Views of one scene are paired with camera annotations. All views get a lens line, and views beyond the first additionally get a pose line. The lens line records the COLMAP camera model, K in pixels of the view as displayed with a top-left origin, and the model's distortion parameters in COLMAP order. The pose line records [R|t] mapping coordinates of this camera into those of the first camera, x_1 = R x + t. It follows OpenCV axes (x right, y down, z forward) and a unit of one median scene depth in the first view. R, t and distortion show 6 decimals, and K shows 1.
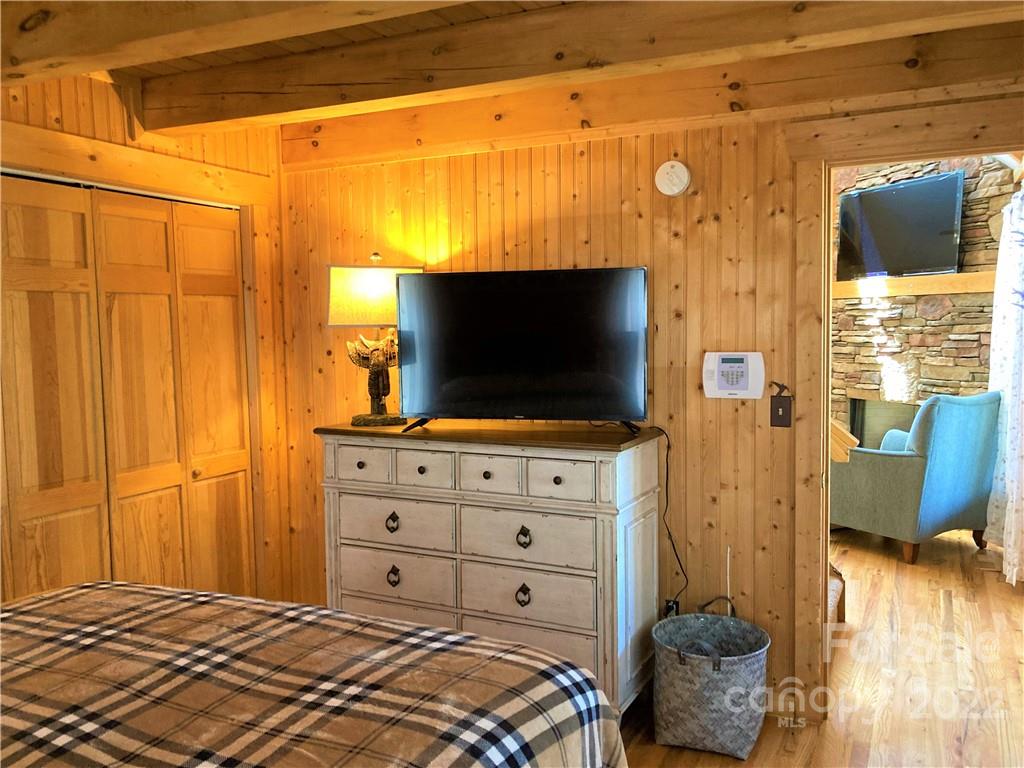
lens RADIAL K [[840.2, 0, 512.5], [0, 840.2, 388.3], [0, 0, 1]] dist [0.021543, -0.028787]
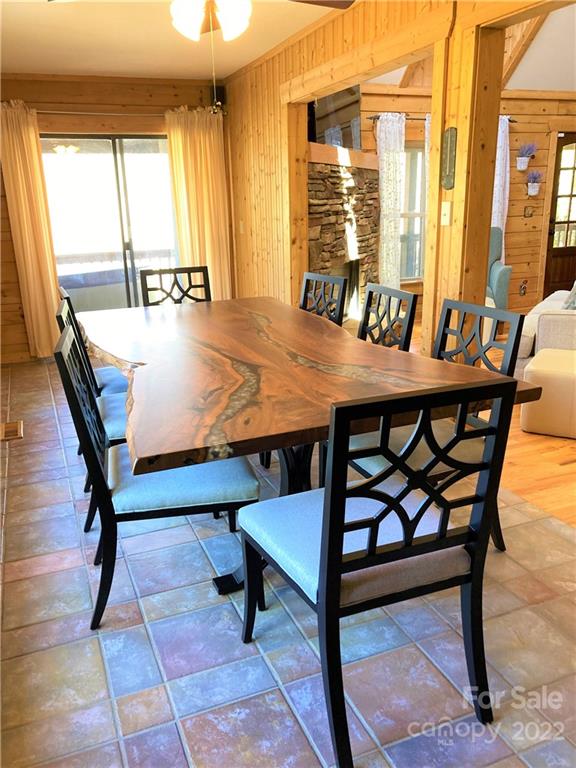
lens RADIAL K [[630.2, 0, 279.6], [0, 630.2, 394.0], [0, 0, 1]] dist [0.021543, -0.028787]
pose [[-0.742461, -0.164934, 0.649267, -0.075383], [0.086855, 0.937334, 0.337433, -0.107790], [-0.664235, 0.306923, -0.681609, 1.592322]]
